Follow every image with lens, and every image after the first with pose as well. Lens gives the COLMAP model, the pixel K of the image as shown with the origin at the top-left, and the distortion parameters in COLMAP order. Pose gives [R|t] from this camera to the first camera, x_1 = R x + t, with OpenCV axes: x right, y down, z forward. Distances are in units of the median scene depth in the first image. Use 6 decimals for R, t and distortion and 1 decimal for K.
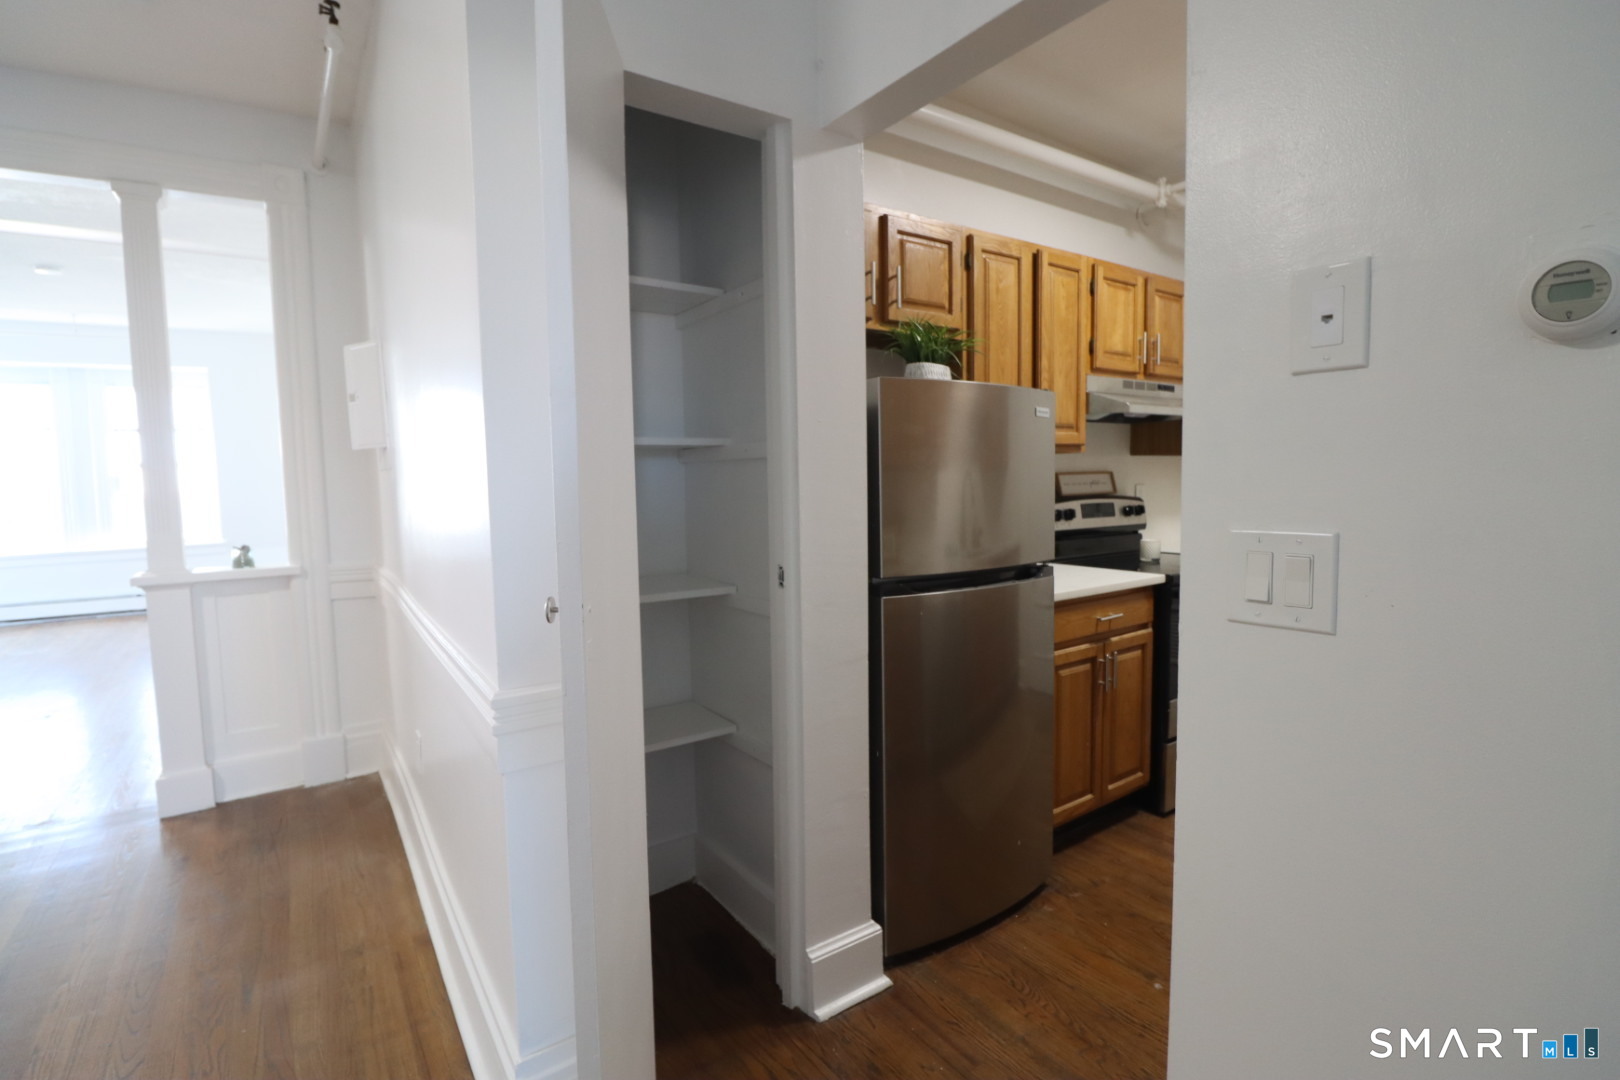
lens RADIAL K [[754.0, 0, 815.2], [0, 754.0, 532.6], [0, 0, 1]] dist [-0.007311, -0.008623]
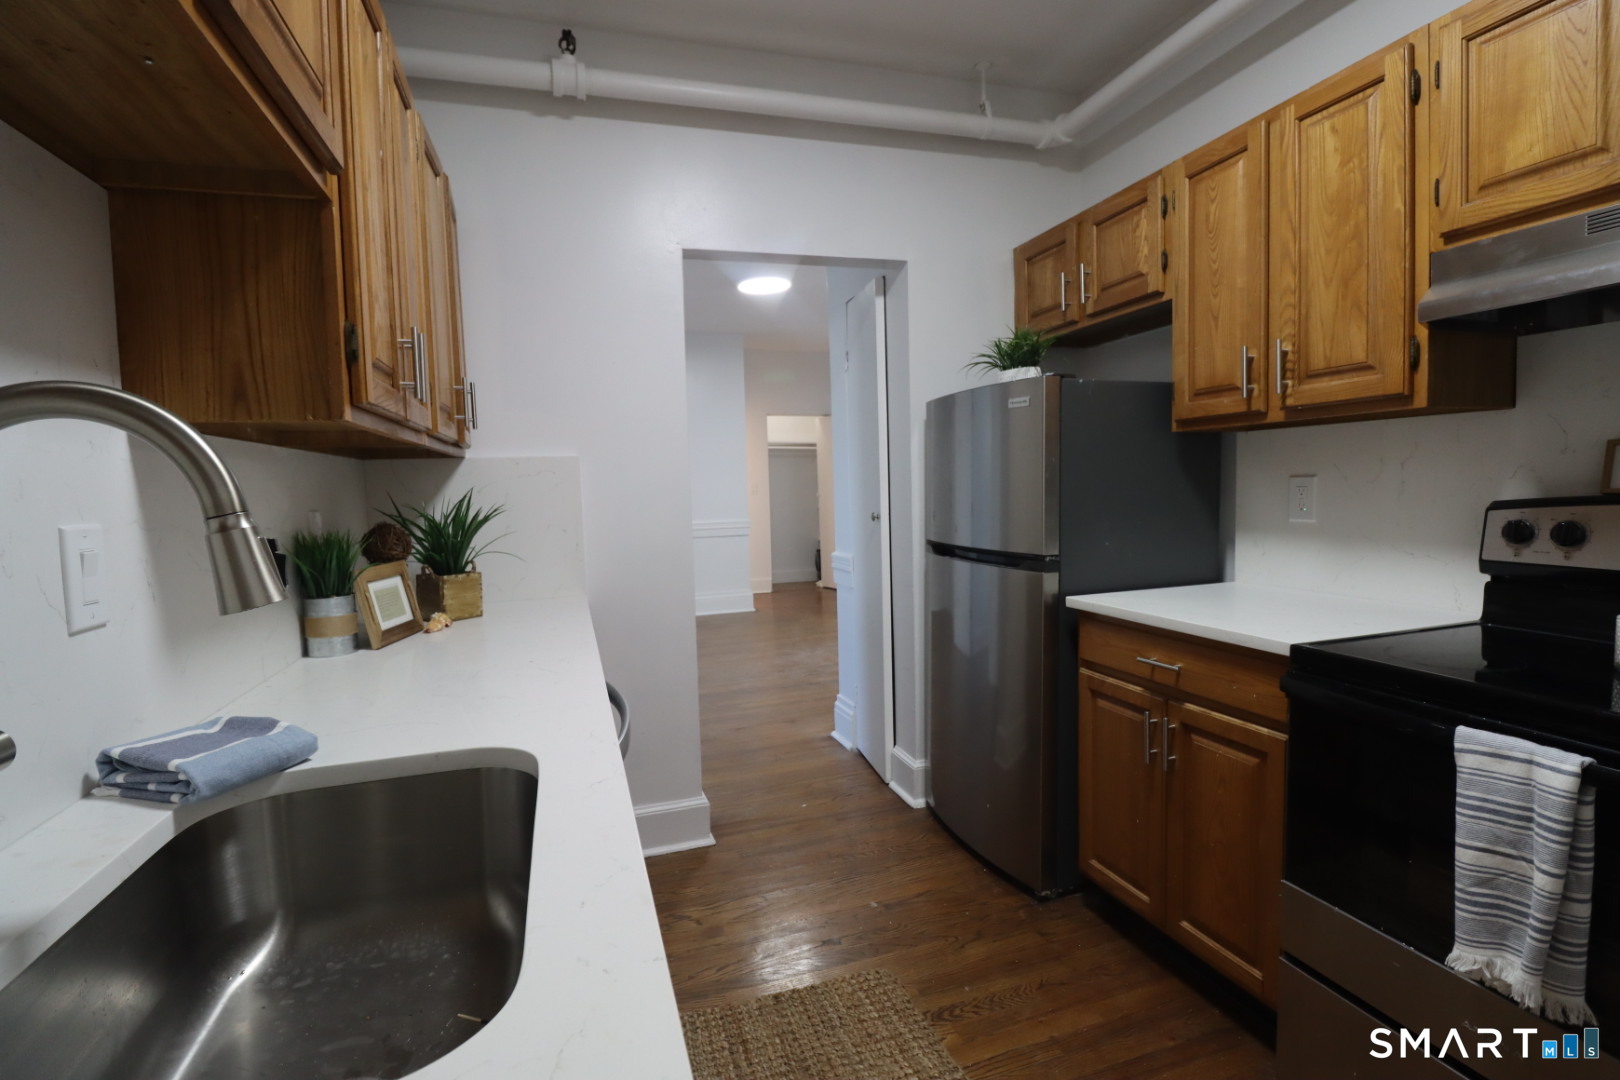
lens RADIAL K [[754.0, 0, 796.8], [0, 754.0, 535.1], [0, 0, 1]] dist [-0.007311, -0.008623]
pose [[-0.311542, 0.080542, -0.946813, 1.042841], [-0.039324, 0.994455, 0.097534, -0.055689], [0.949418, 0.067619, -0.306647, 0.803802]]
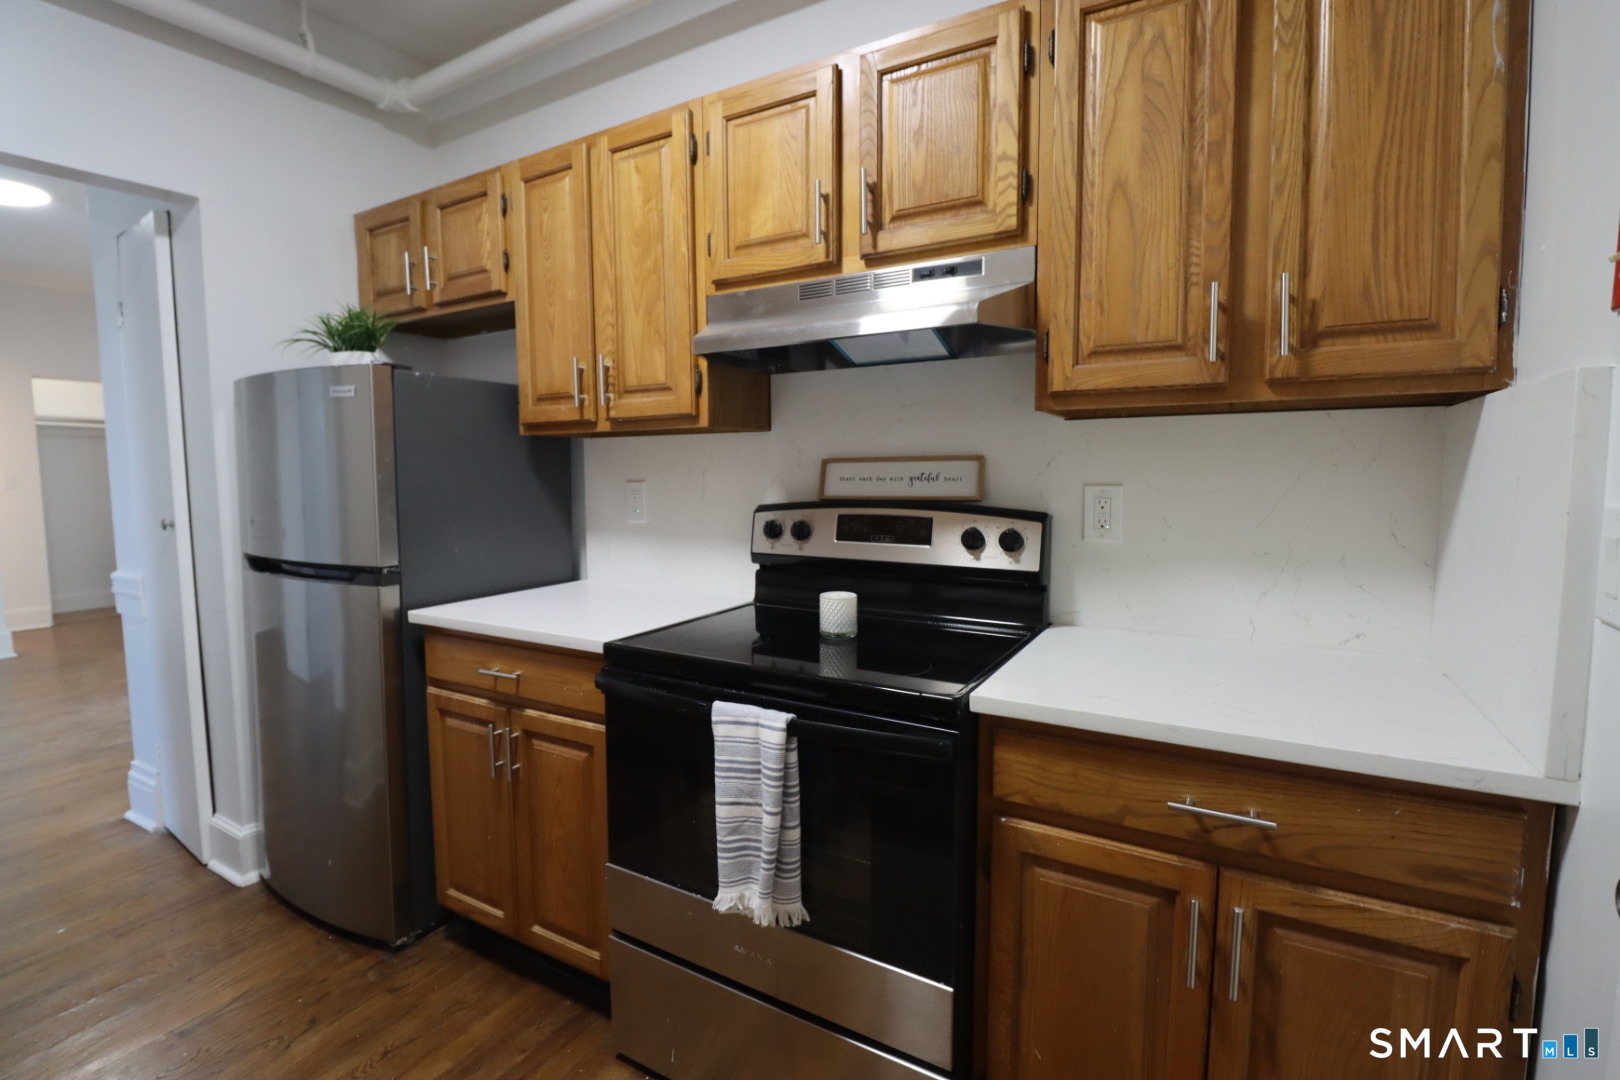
lens RADIAL K [[754.0, 0, 796.8], [0, 754.0, 535.9], [0, 0, 1]] dist [-0.007311, -0.008623]
pose [[0.403117, 0.087615, -0.910945, 1.008044], [-0.064718, 0.995644, 0.067121, -0.068247], [0.912857, 0.031897, 0.407031, 0.874527]]
